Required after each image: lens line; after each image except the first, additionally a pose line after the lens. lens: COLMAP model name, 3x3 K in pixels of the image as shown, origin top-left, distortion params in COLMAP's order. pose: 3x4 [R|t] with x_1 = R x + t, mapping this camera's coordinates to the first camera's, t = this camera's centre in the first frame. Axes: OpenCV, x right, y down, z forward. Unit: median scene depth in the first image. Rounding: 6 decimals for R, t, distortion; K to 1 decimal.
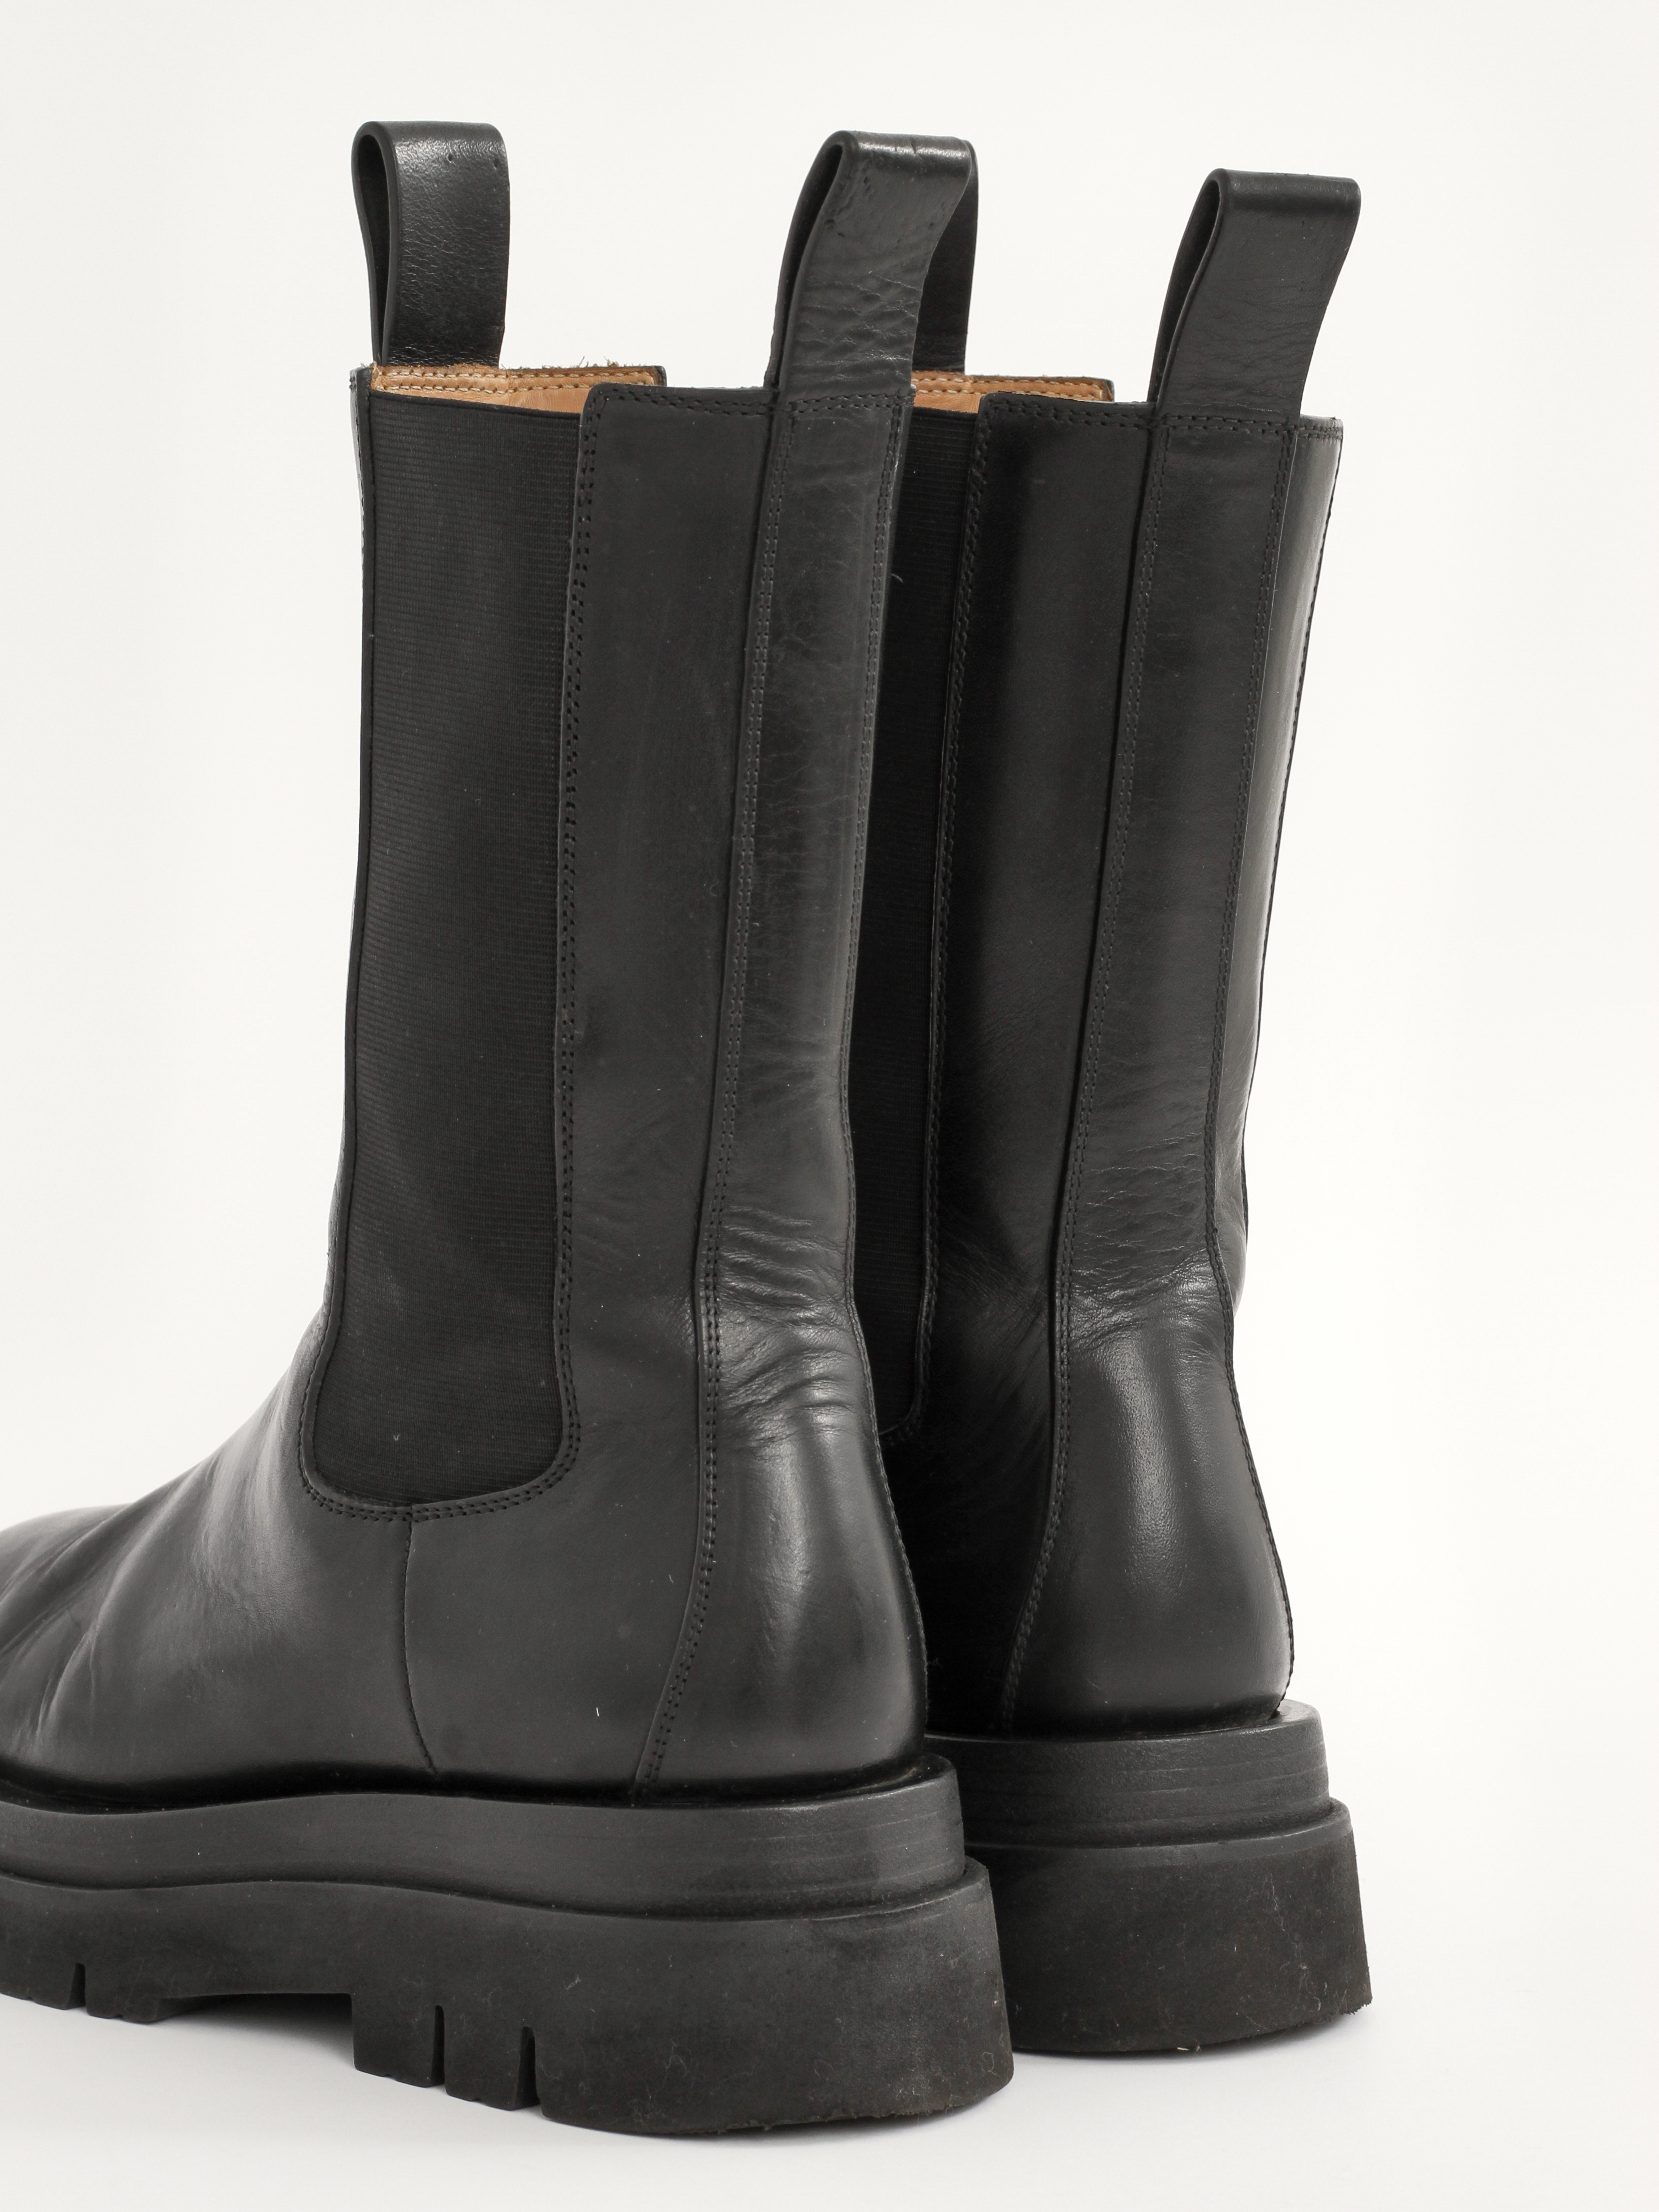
lens RADIAL K [[5076.9, 0, 829.5], [0, 5076.9, 1106.0], [0, 0, 1]] dist [0.057317, 0.495225]
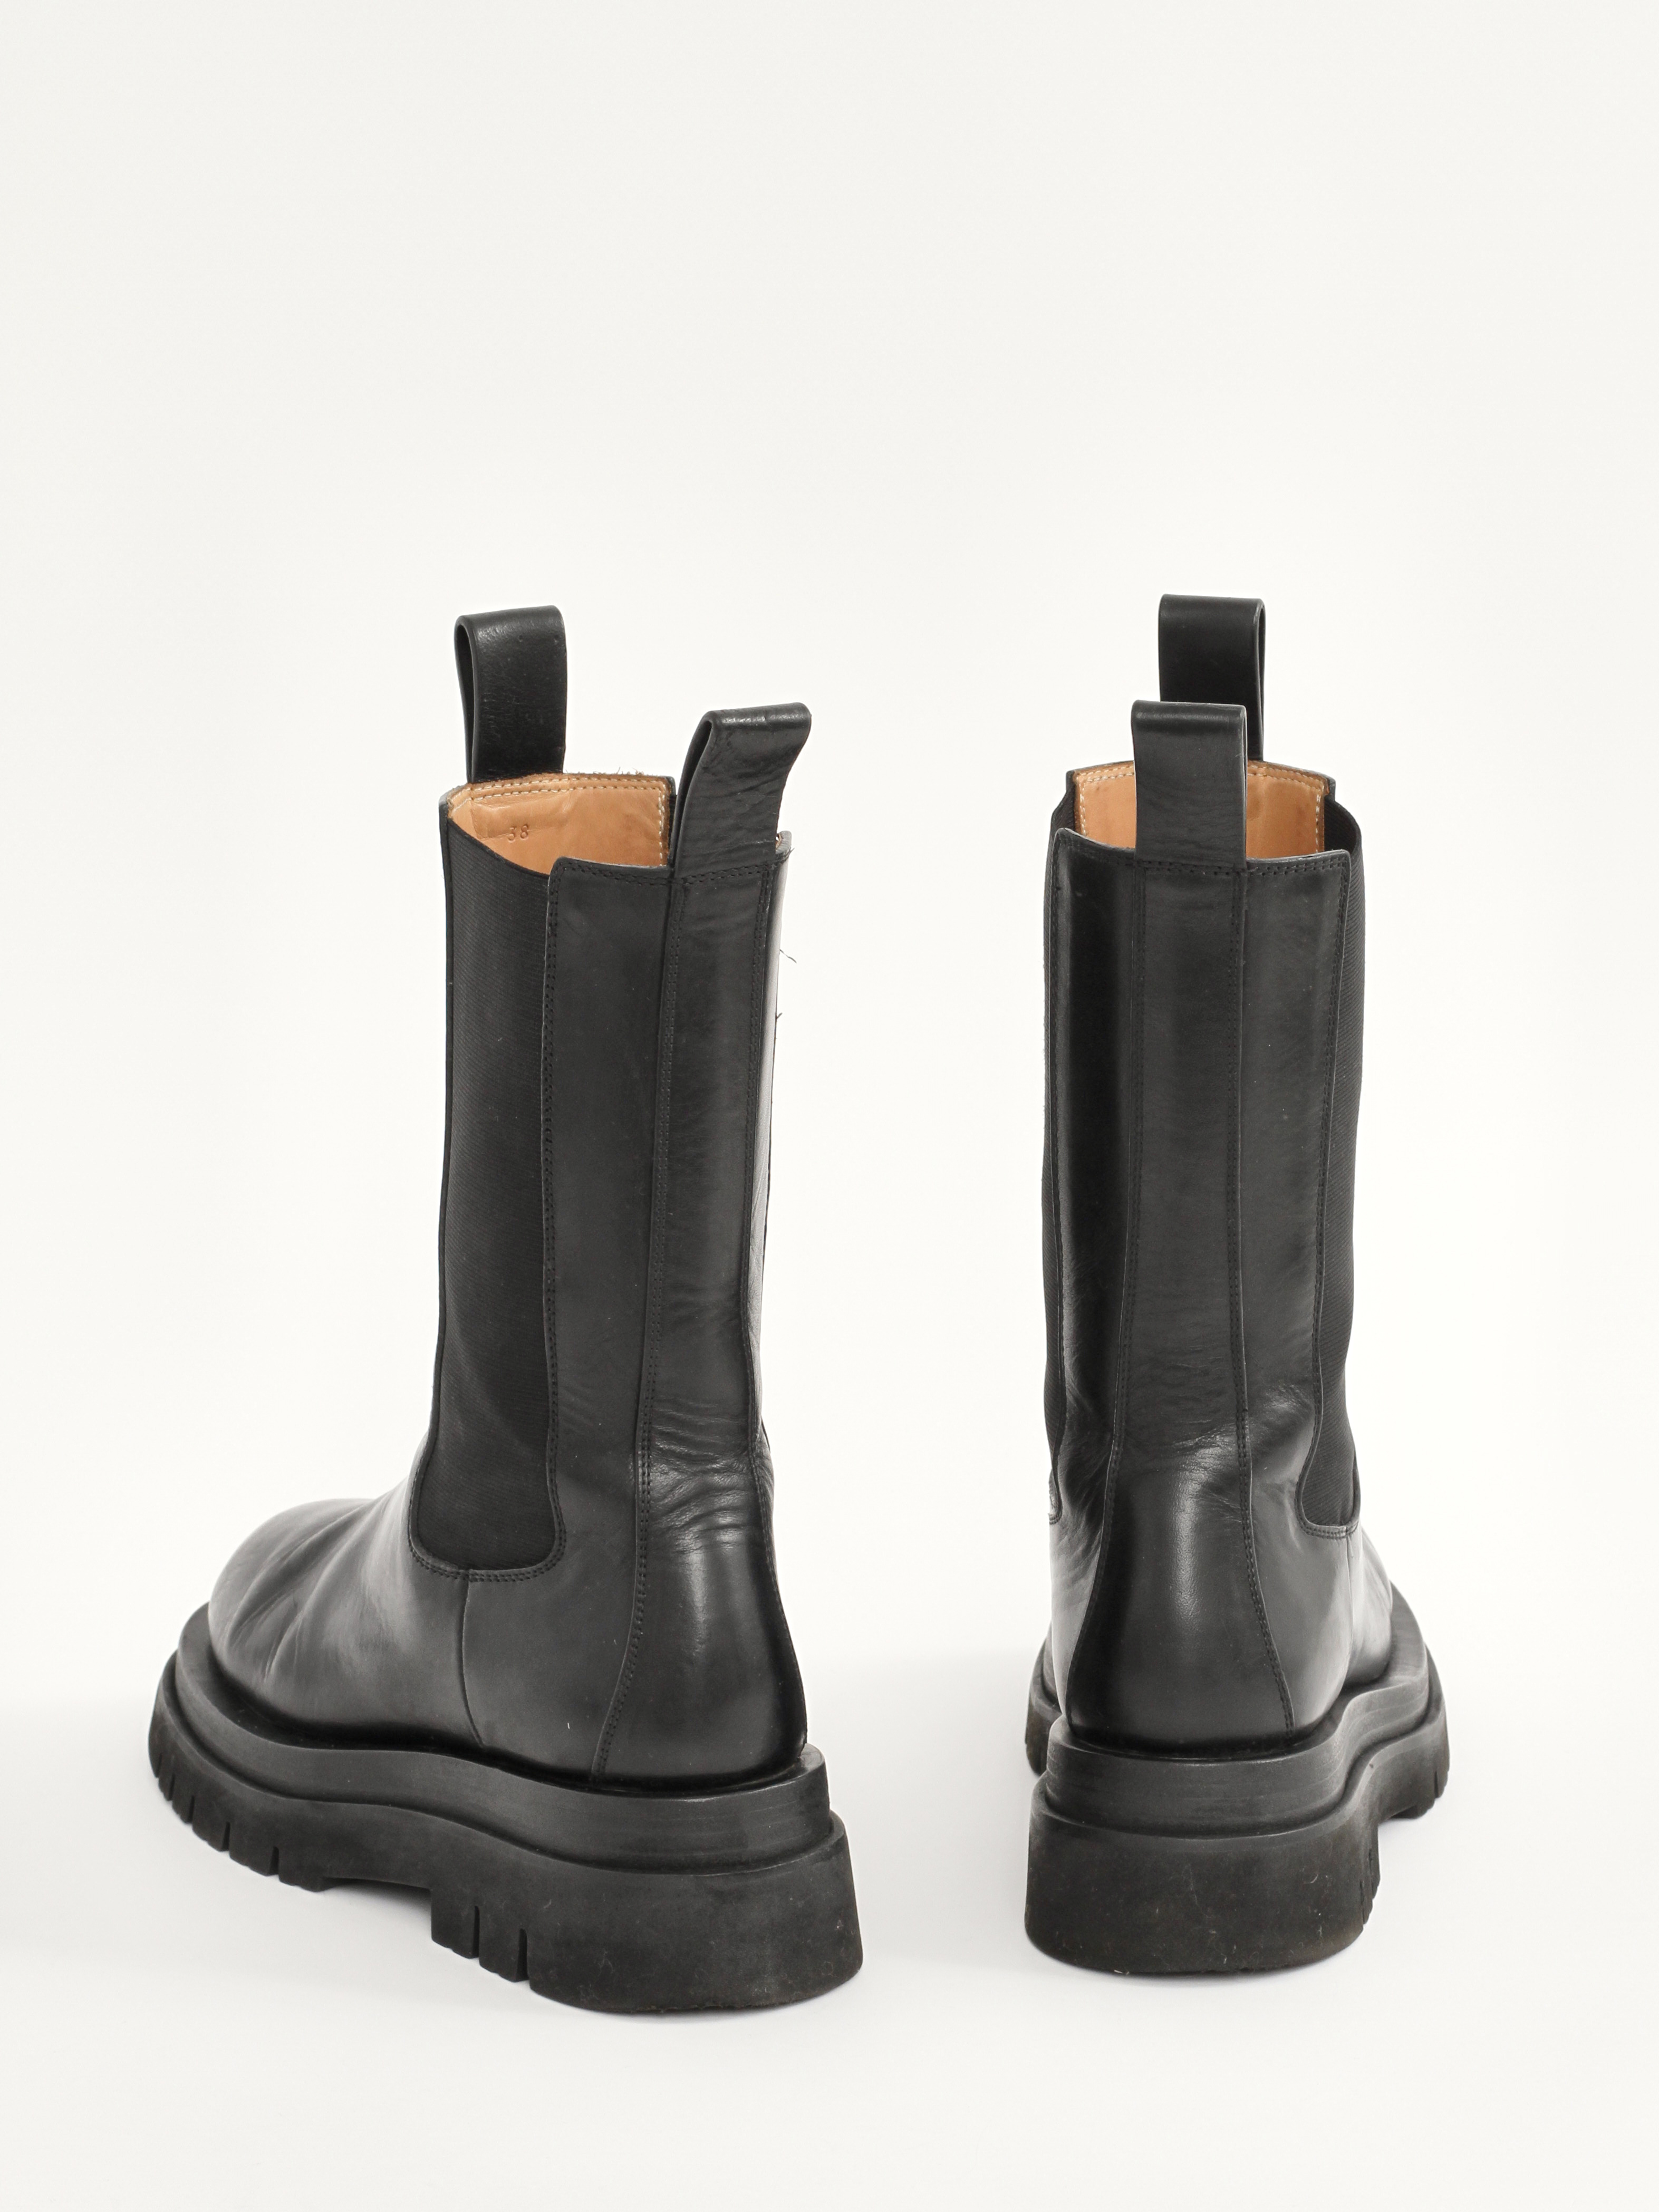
lens RADIAL K [[4986.1, 0, 829.5], [0, 4986.1, 1106.0], [0, 0, 1]] dist [0.215177, -0.251369]
pose [[0.984712, 0.031347, -0.171347, 0.276404], [-0.014457, 0.994988, 0.098941, -0.208993], [0.173590, -0.094952, 0.980230, -0.414132]]
